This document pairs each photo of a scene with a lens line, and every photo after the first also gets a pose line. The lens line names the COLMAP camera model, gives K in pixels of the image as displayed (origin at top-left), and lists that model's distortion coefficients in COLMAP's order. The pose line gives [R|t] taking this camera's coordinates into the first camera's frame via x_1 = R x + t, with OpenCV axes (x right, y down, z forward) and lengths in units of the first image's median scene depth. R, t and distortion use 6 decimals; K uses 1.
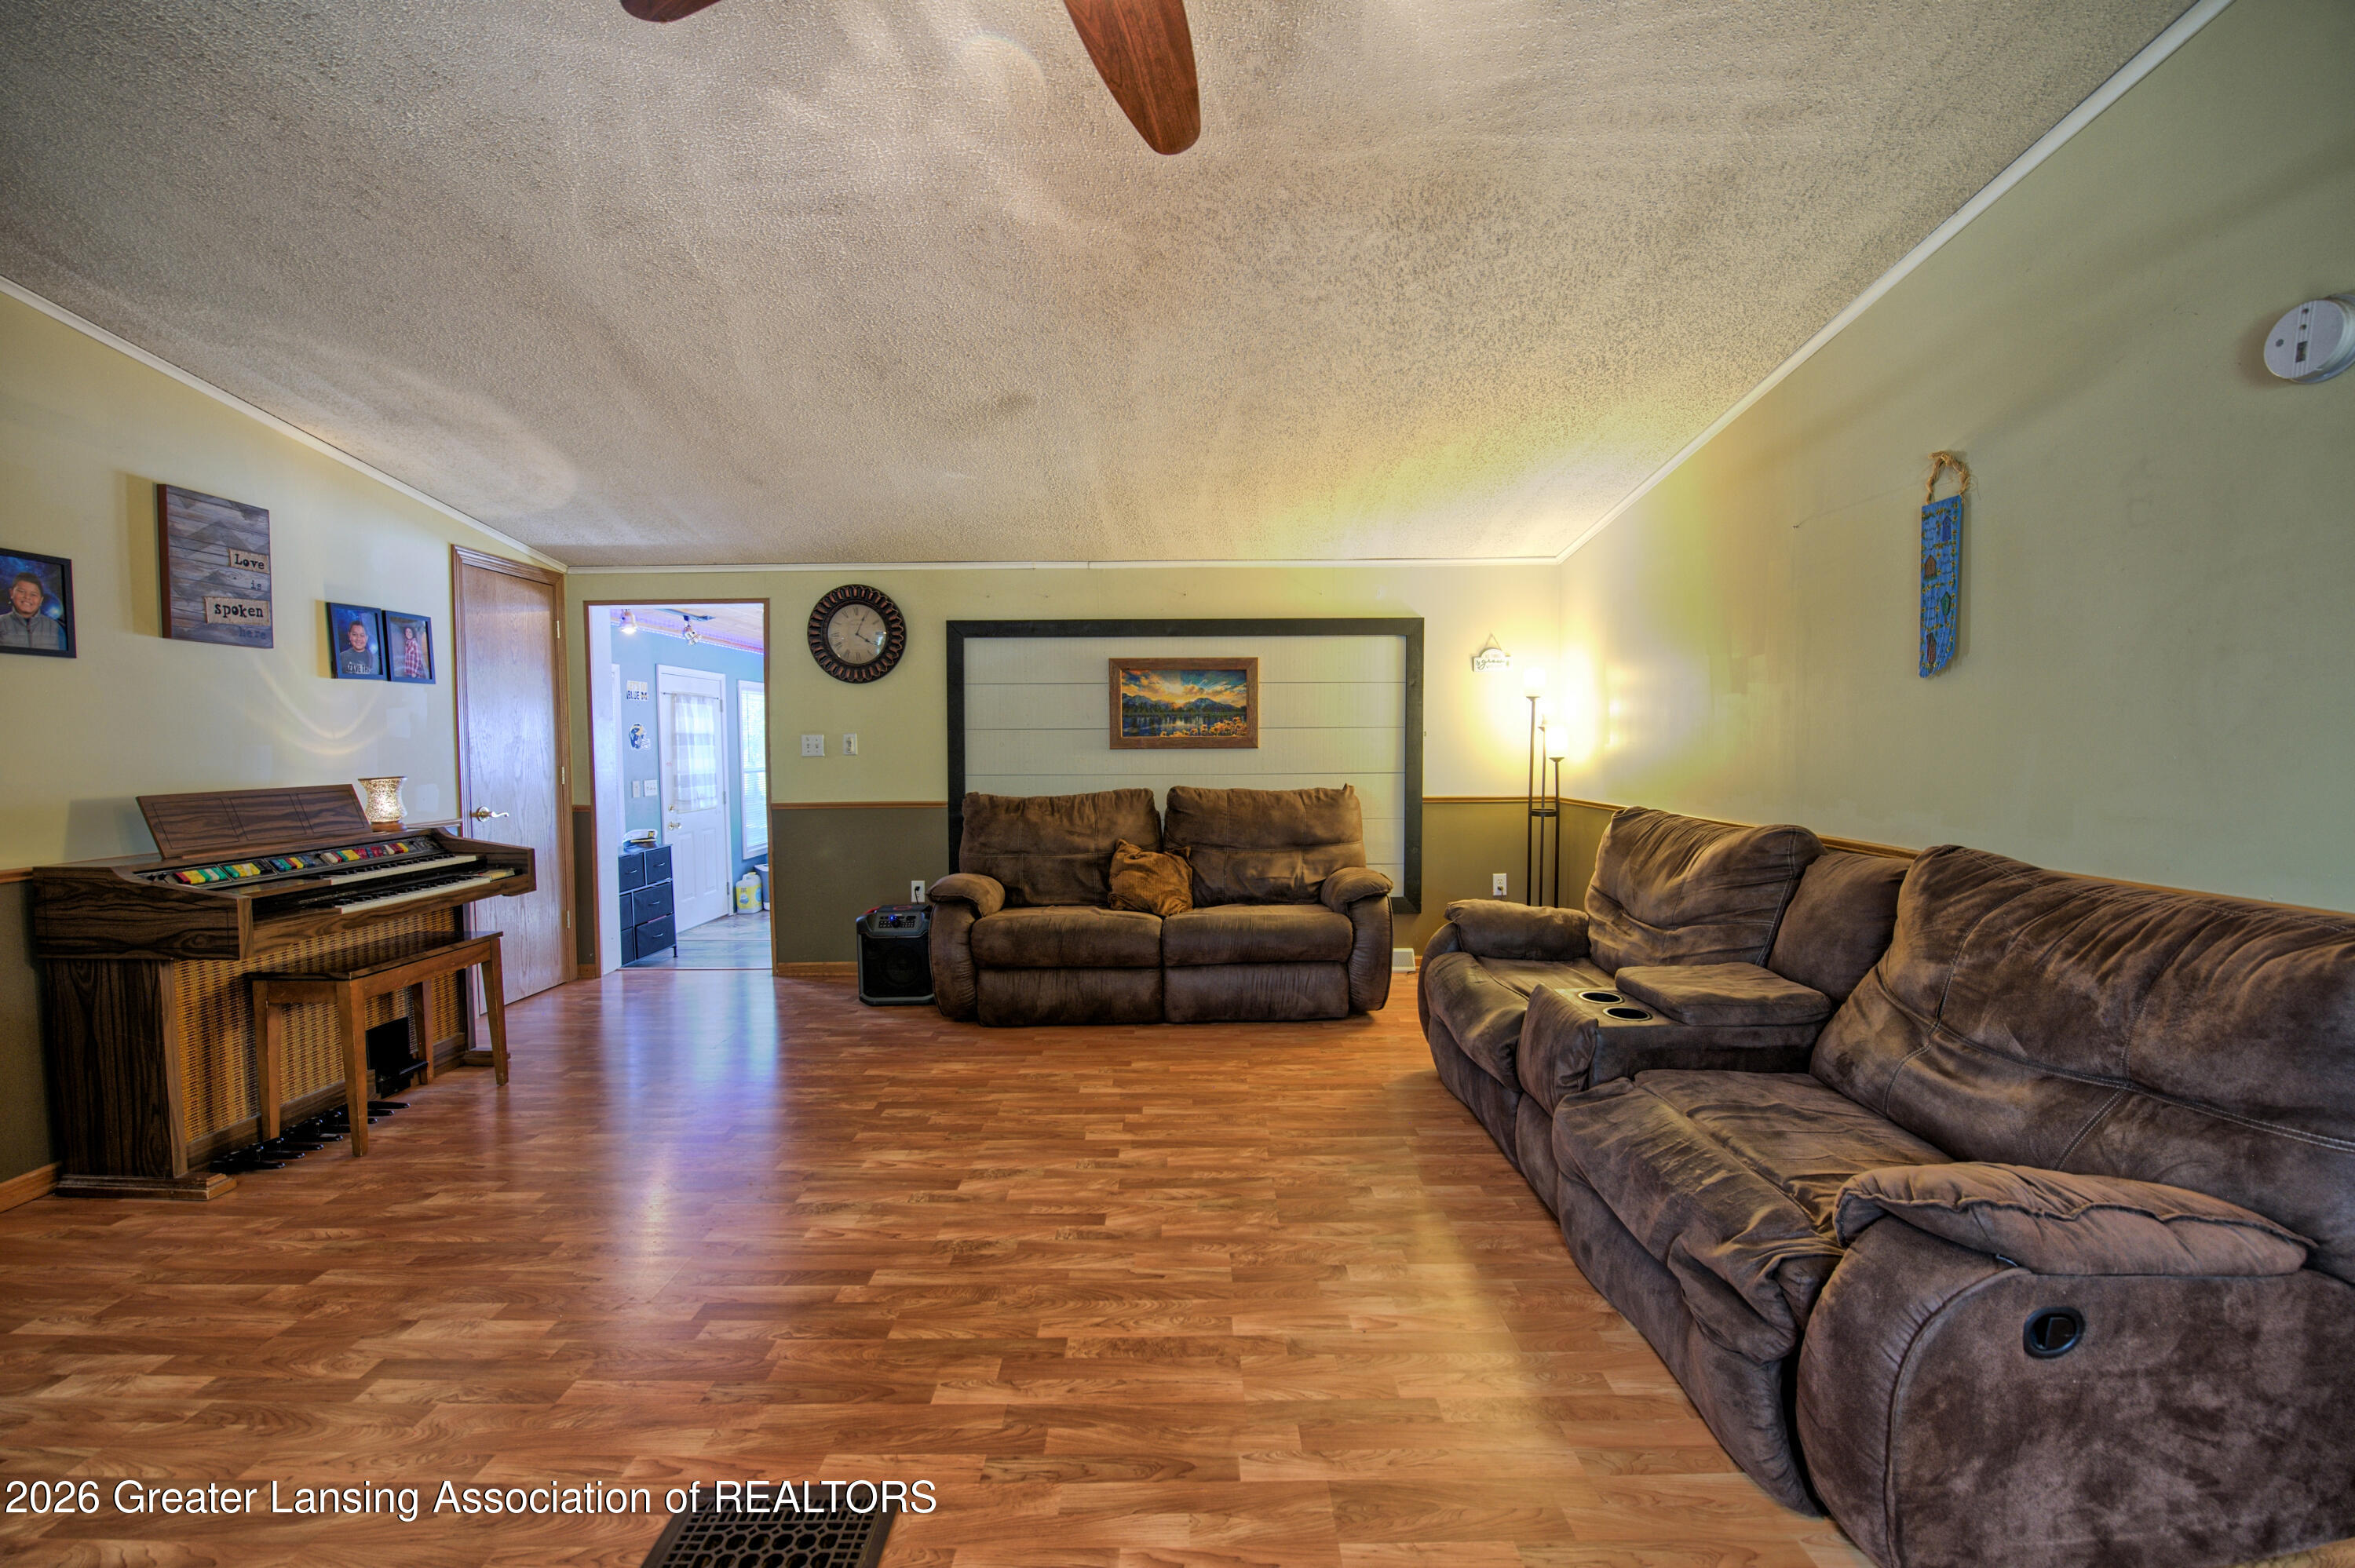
lens RADIAL K [[931.2, 0, 1189.8], [0, 931.2, 778.7], [0, 0, 1]] dist [-0.016729, -0.000920]
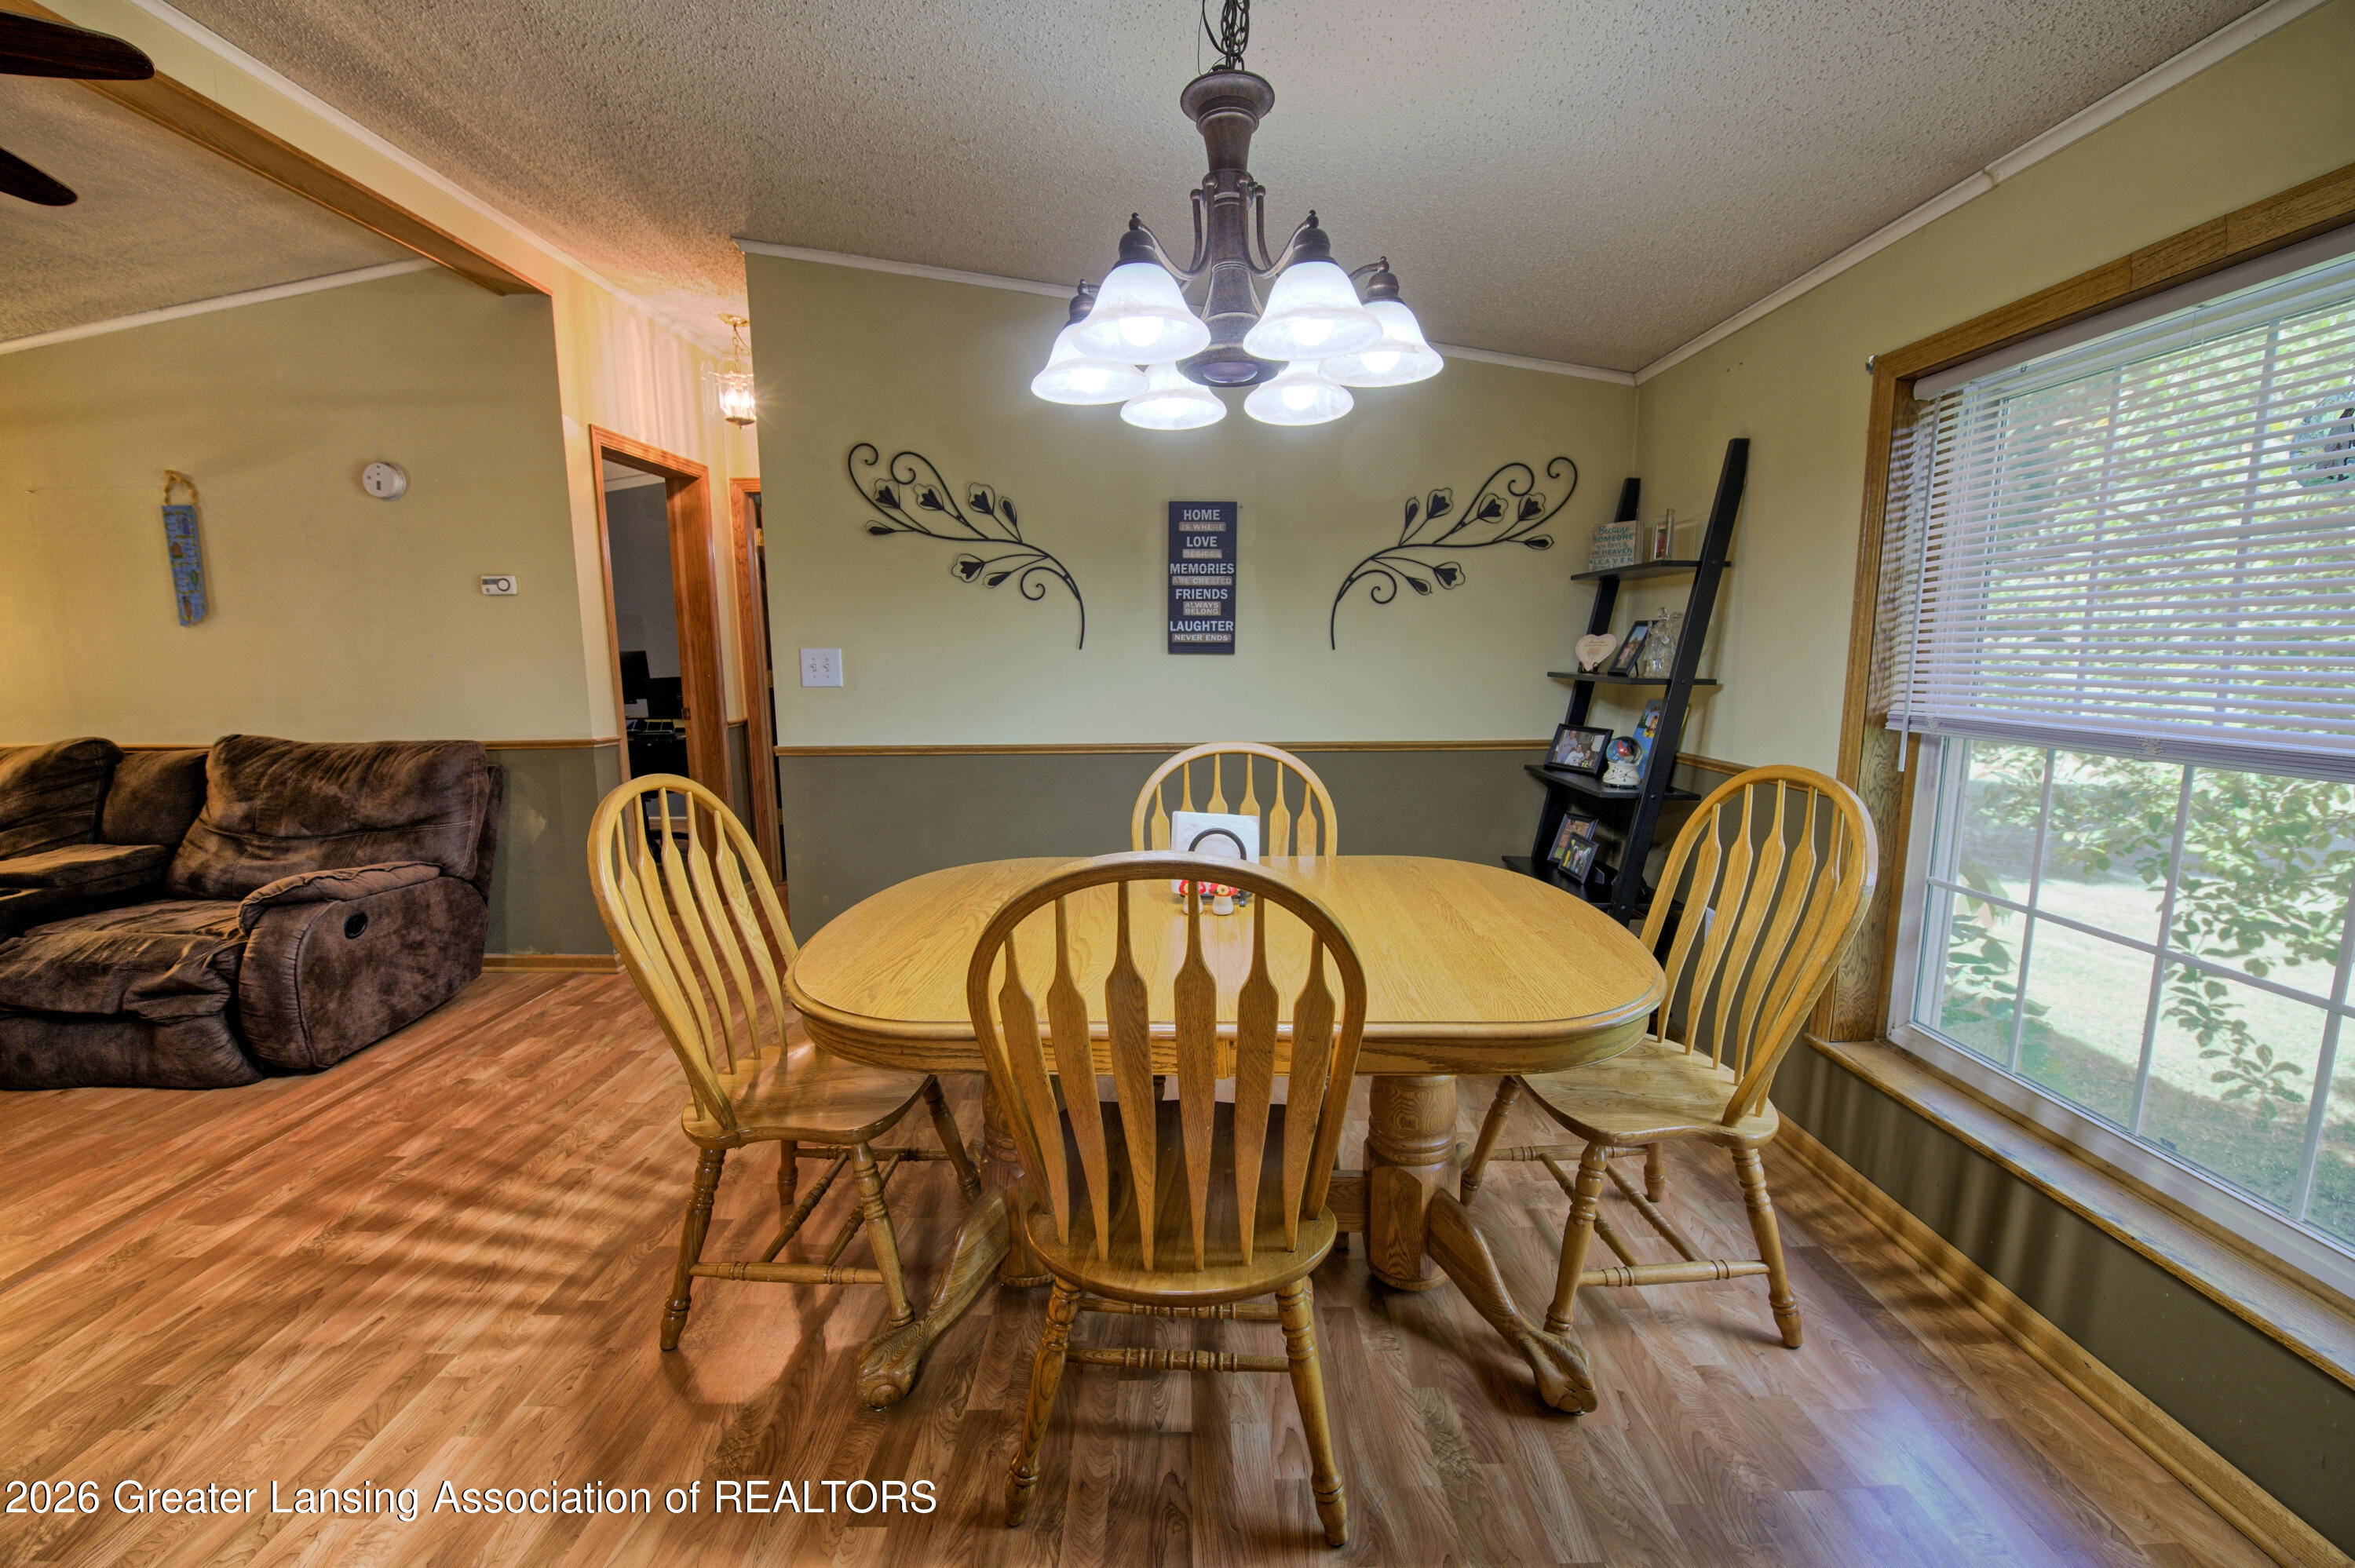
lens RADIAL K [[931.2, 0, 1183.7], [0, 931.2, 784.8], [0, 0, 1]] dist [-0.016729, -0.000920]
pose [[-0.002225, -0.138586, 0.990348, -0.941965], [0.049958, 0.989098, 0.138523, 0.025770], [-0.998749, 0.049784, 0.004723, -0.809567]]
